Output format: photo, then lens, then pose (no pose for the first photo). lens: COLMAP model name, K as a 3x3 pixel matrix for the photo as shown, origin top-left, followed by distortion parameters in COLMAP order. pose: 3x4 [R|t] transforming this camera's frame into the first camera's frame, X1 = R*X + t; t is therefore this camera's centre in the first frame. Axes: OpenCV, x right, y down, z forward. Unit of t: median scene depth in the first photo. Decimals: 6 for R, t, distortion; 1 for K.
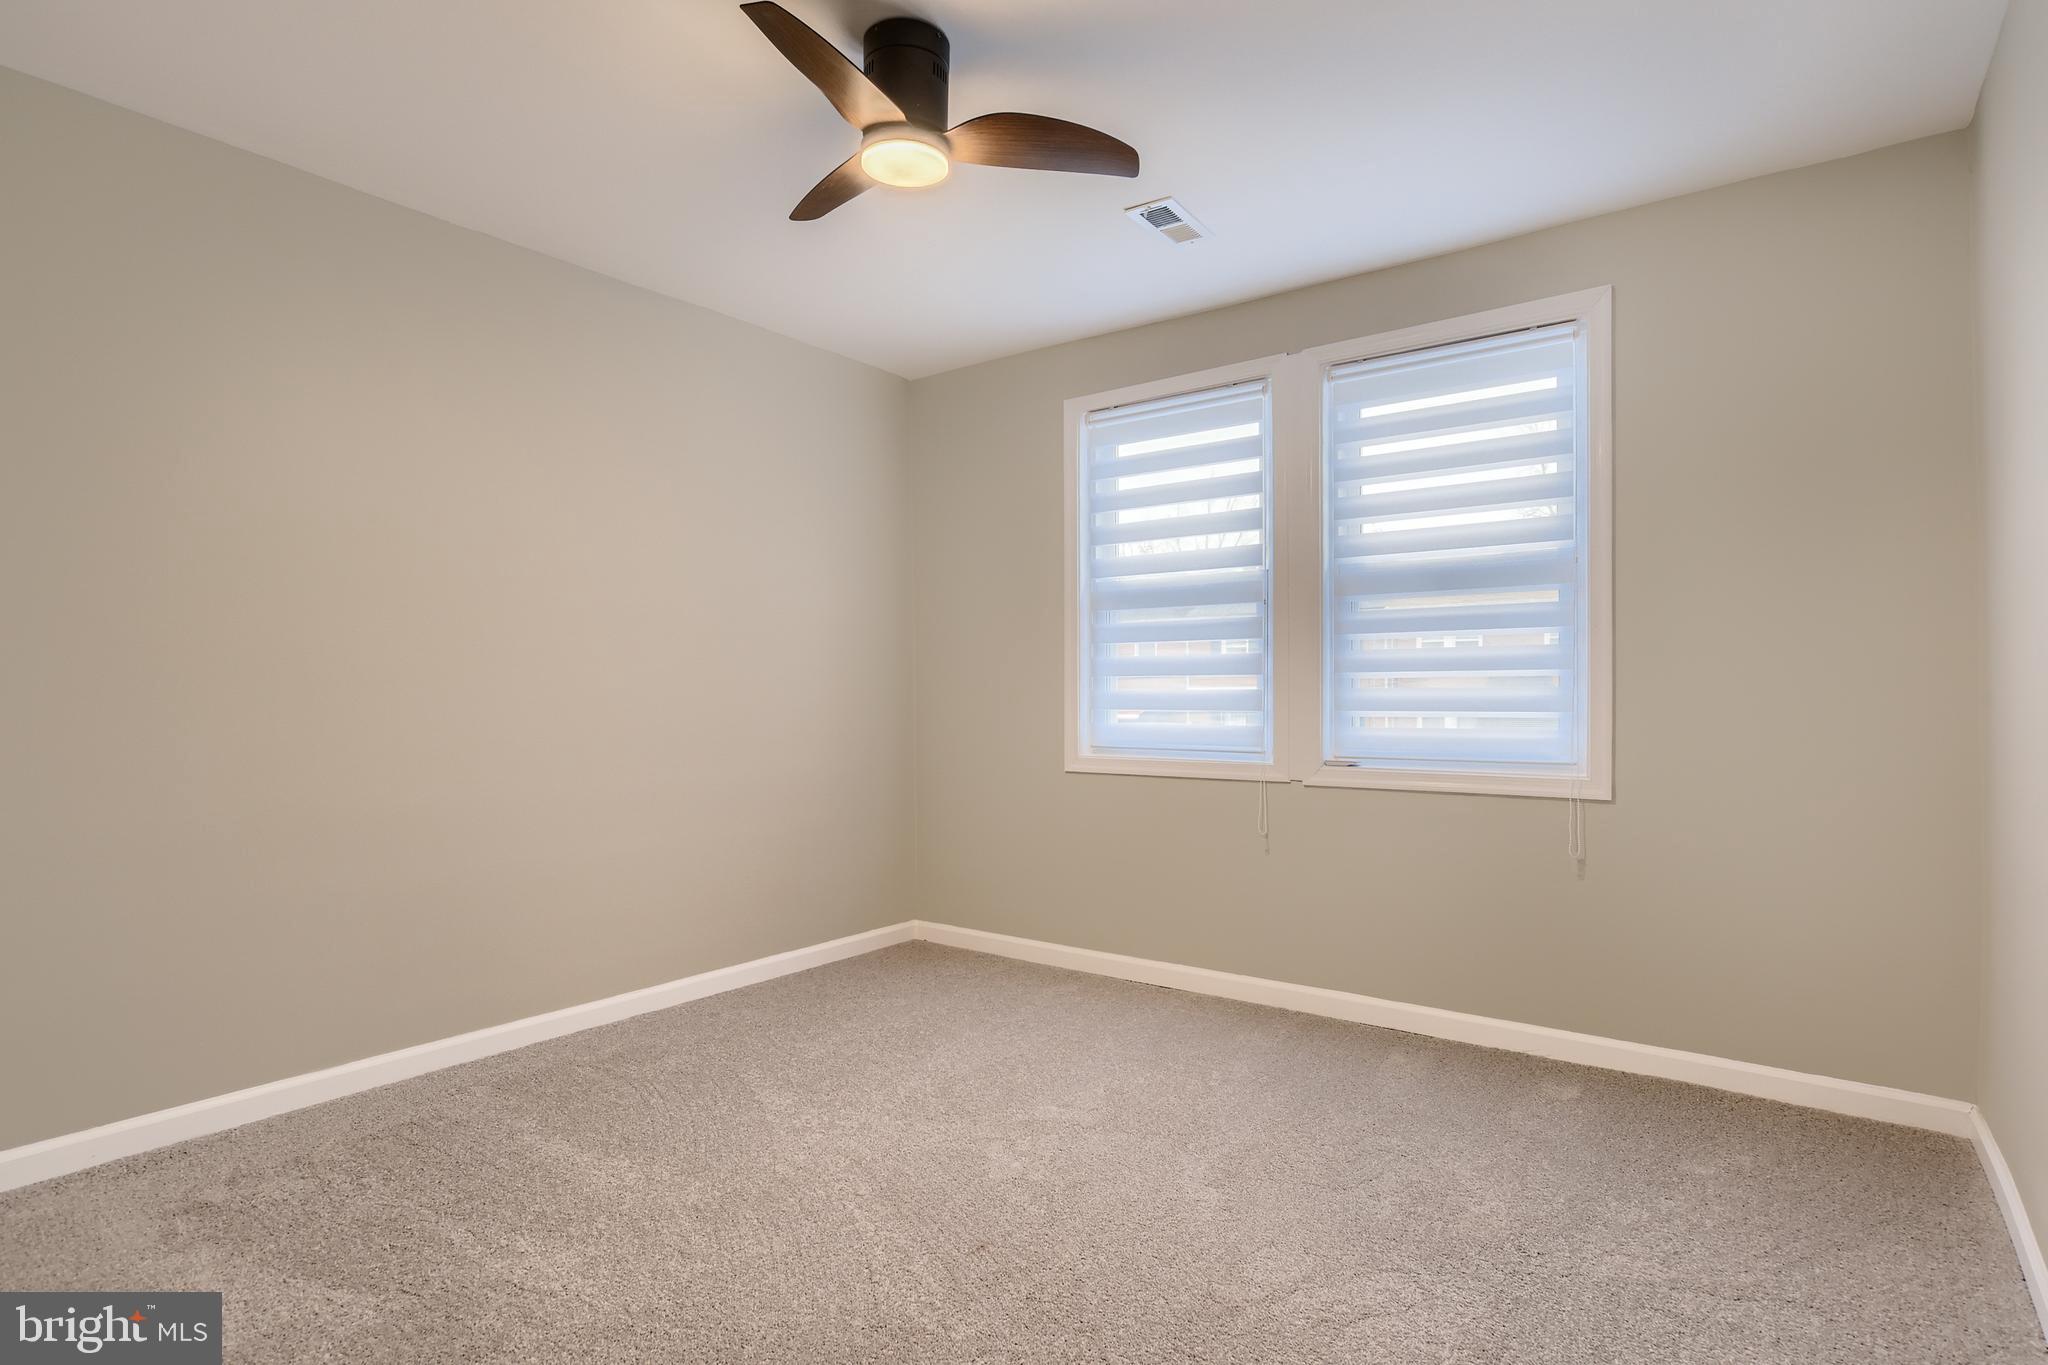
lens RADIAL K [[1039.0, 0, 1031.0], [0, 1039.0, 689.3], [0, 0, 1]] dist [0.001316, 0.000481]
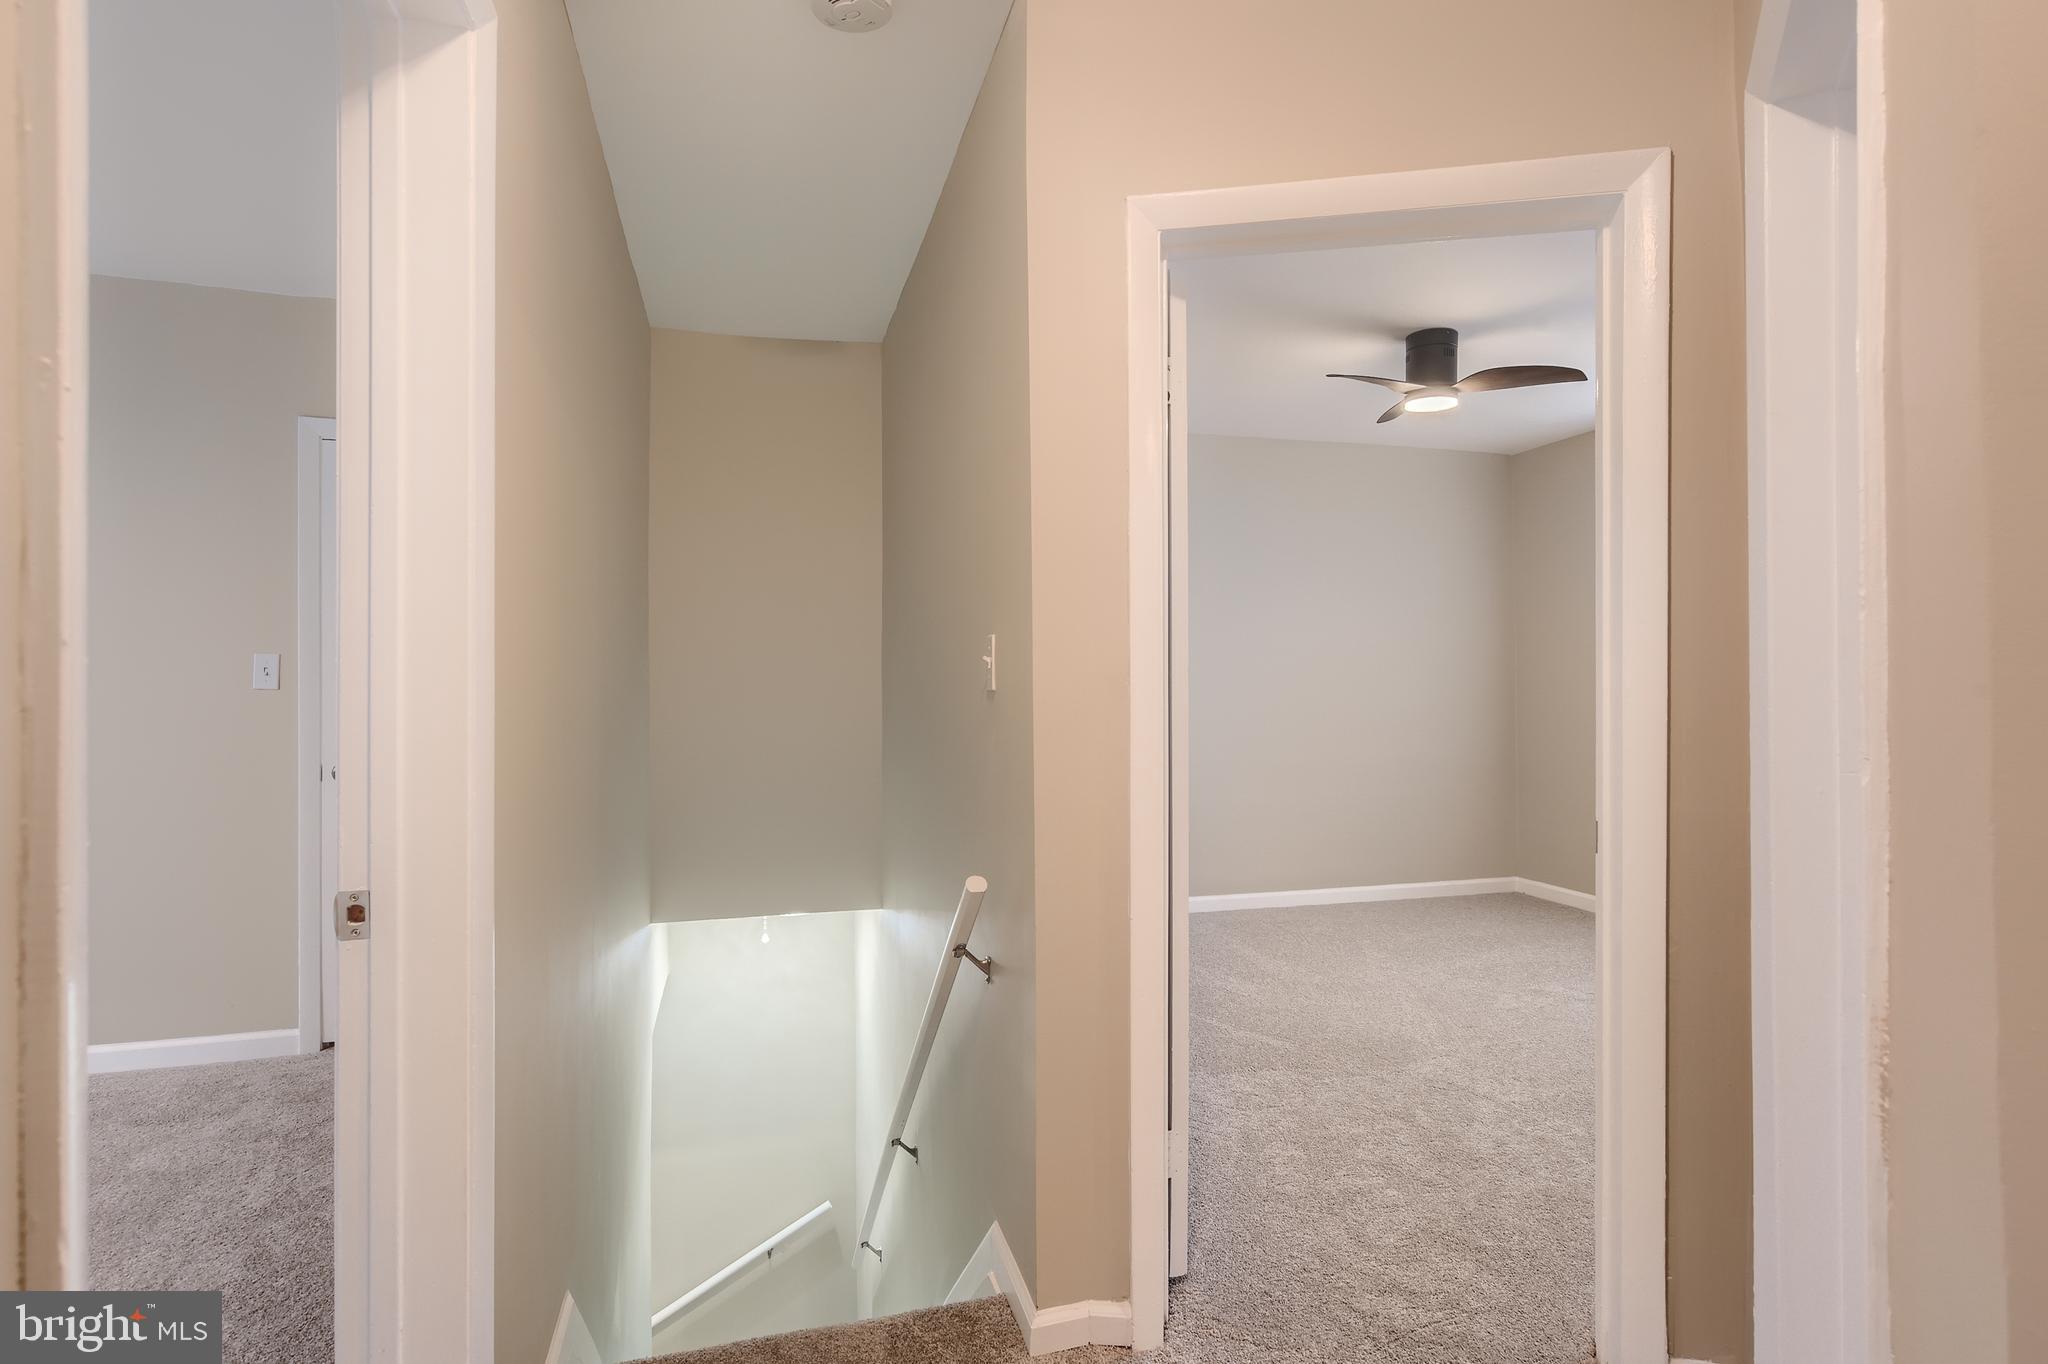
lens RADIAL K [[1039.0, 0, 1031.0], [0, 1039.0, 688.8], [0, 0, 1]] dist [0.001316, 0.000481]
pose [[0.792996, 0.005458, -0.609202, 0.127734], [0.000870, 0.999949, 0.010091, -0.014826], [0.609226, -0.008532, 0.792951, -0.247780]]
